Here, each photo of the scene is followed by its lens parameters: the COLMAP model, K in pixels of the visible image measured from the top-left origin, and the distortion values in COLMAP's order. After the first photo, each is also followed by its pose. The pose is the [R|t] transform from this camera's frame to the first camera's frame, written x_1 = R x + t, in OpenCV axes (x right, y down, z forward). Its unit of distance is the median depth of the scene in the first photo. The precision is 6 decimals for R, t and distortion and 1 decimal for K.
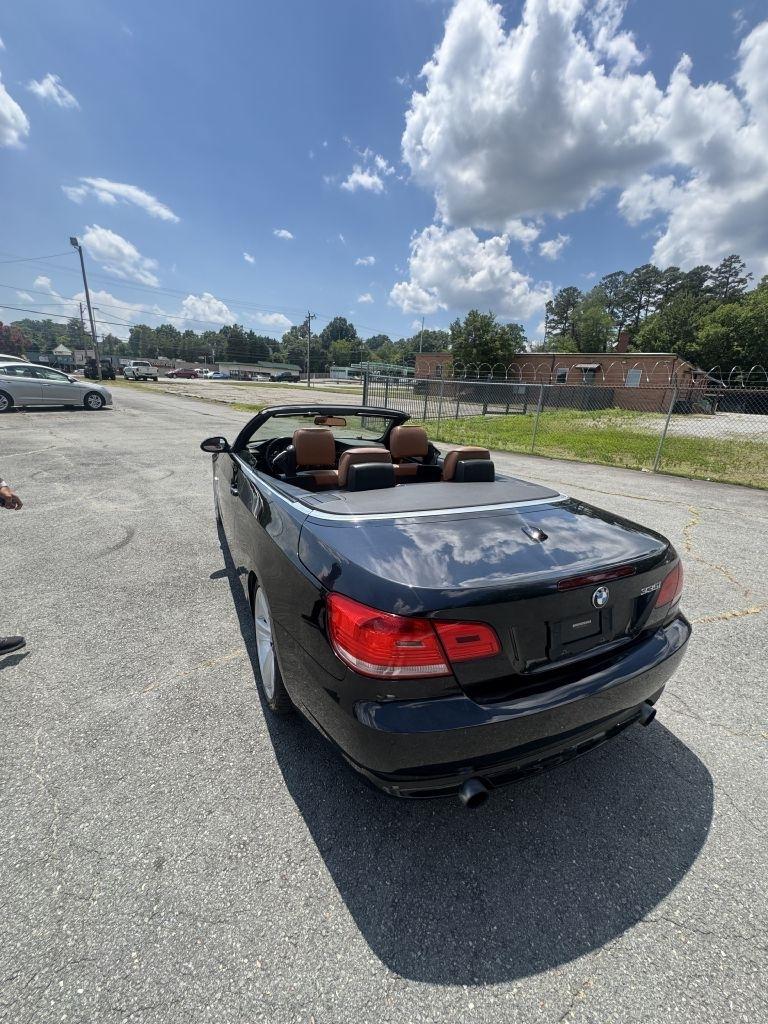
lens RADIAL K [[408.2, 0, 384.3], [0, 408.2, 517.3], [0, 0, 1]] dist [-0.001165, -0.000792]
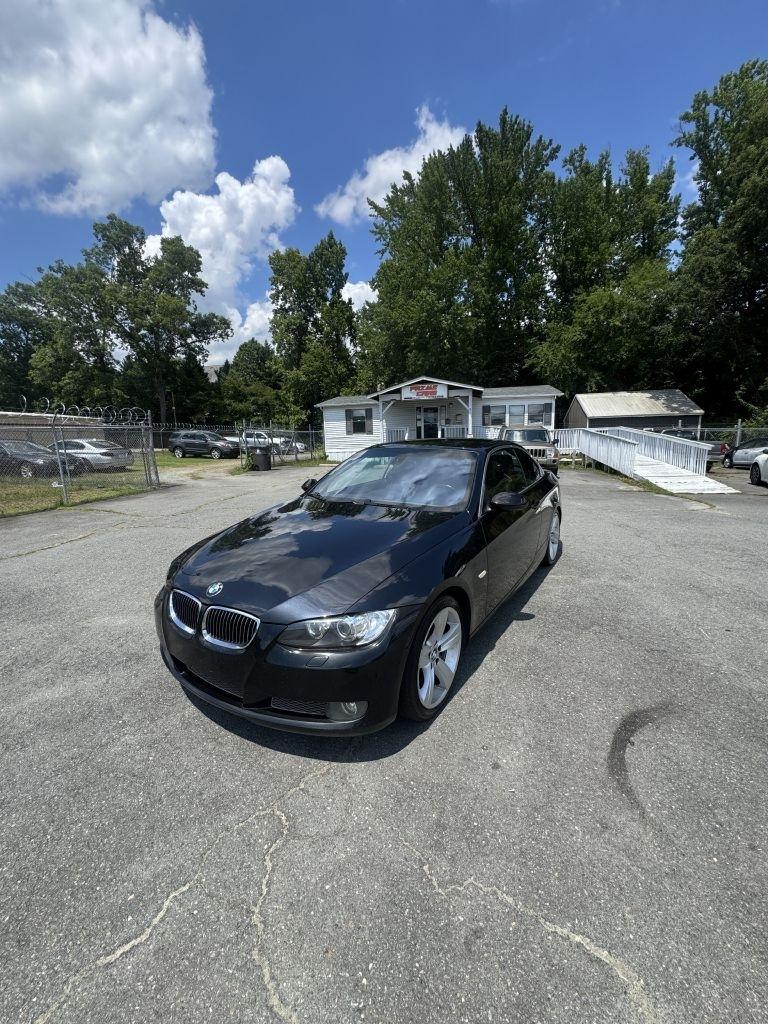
lens RADIAL K [[408.2, 0, 381.1], [0, 408.2, 511.3], [0, 0, 1]] dist [-0.001165, -0.000792]
pose [[-0.514149, -0.200844, 0.833854, -0.045259], [0.253742, 0.893061, 0.371561, -0.024714], [-0.819308, 0.402622, -0.408203, 0.072117]]
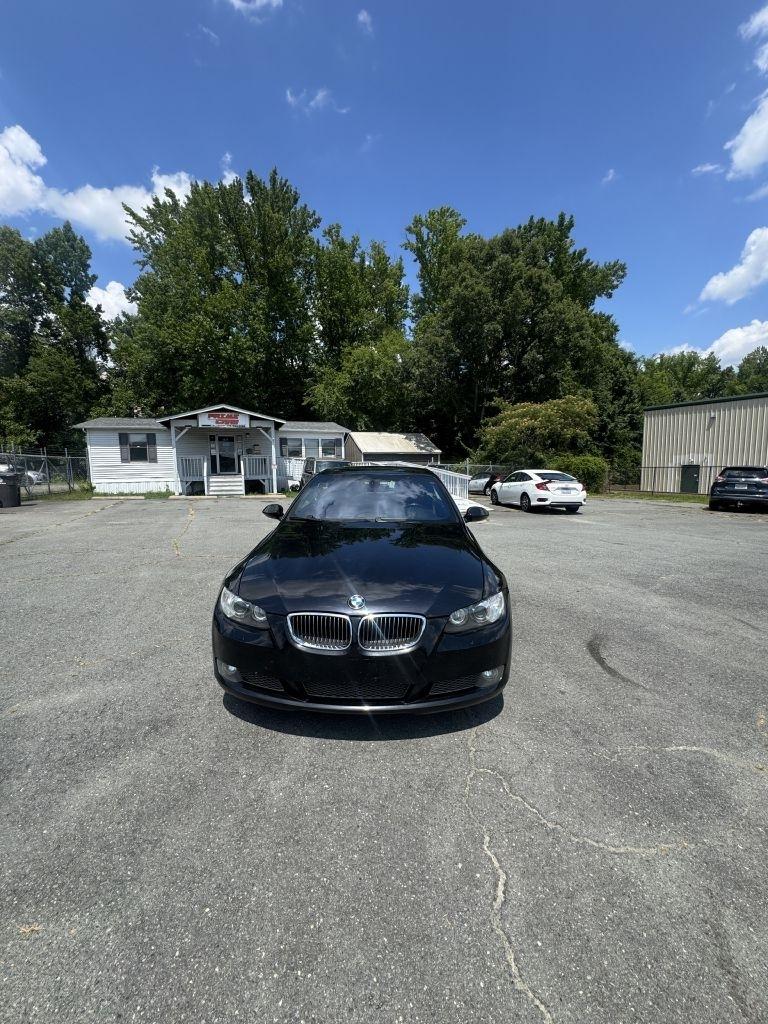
lens RADIAL K [[408.2, 0, 382.2], [0, 408.2, 511.3], [0, 0, 1]] dist [-0.001165, -0.000792]
pose [[-0.885733, -0.108837, 0.451256, -0.031627], [0.092197, 0.911511, 0.400809, -0.029828], [-0.454947, 0.396615, -0.797320, 0.091657]]
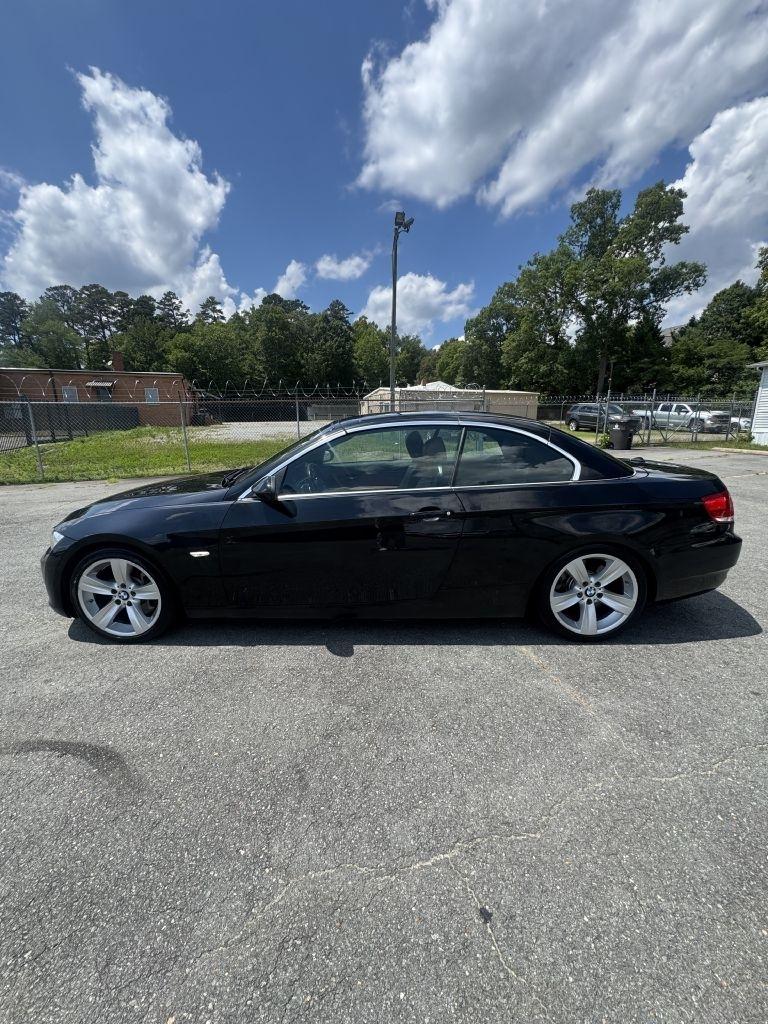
lens RADIAL K [[408.2, 0, 382.8], [0, 408.2, 509.0], [0, 0, 1]] dist [-0.001165, -0.000792]
pose [[0.446483, -0.258528, 0.856630, -0.042878], [0.308546, 0.943117, 0.123813, -0.008009], [-0.839912, 0.209029, 0.500854, 0.023189]]
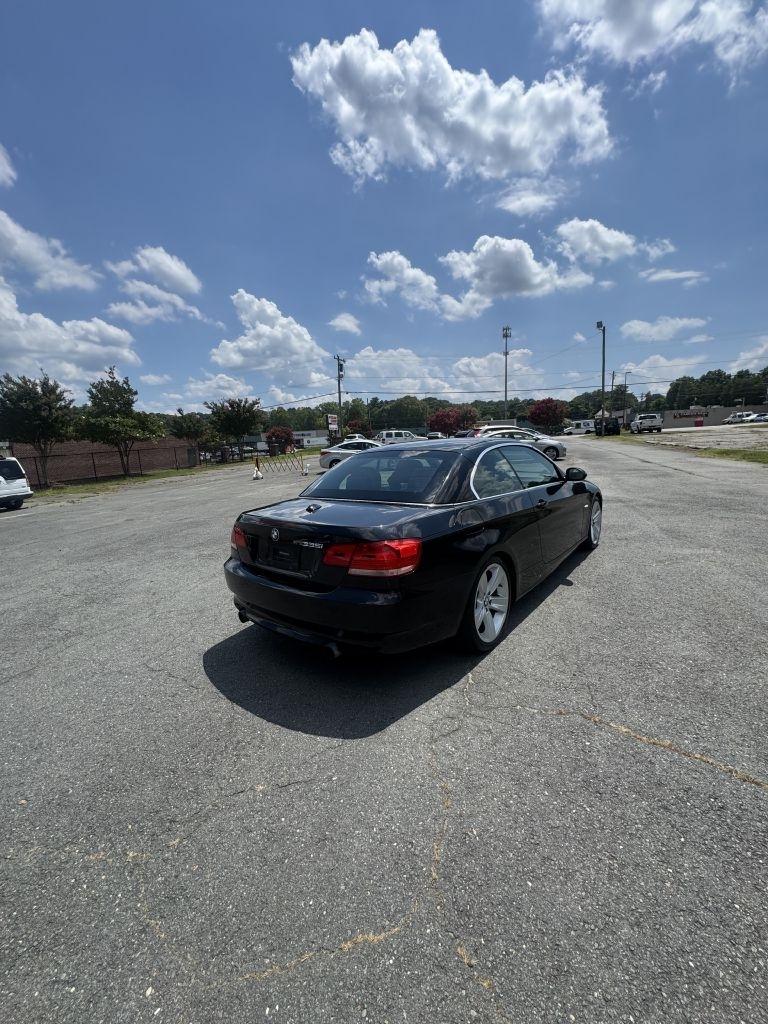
lens RADIAL K [[408.2, 0, 379.1], [0, 408.2, 521.9], [0, 0, 1]] dist [-0.001165, -0.000792]
pose [[0.412039, 0.097042, -0.905984, 0.043050], [-0.200786, 0.979541, 0.013603, 0.000386], [0.888768, 0.176304, 0.423094, 0.011422]]
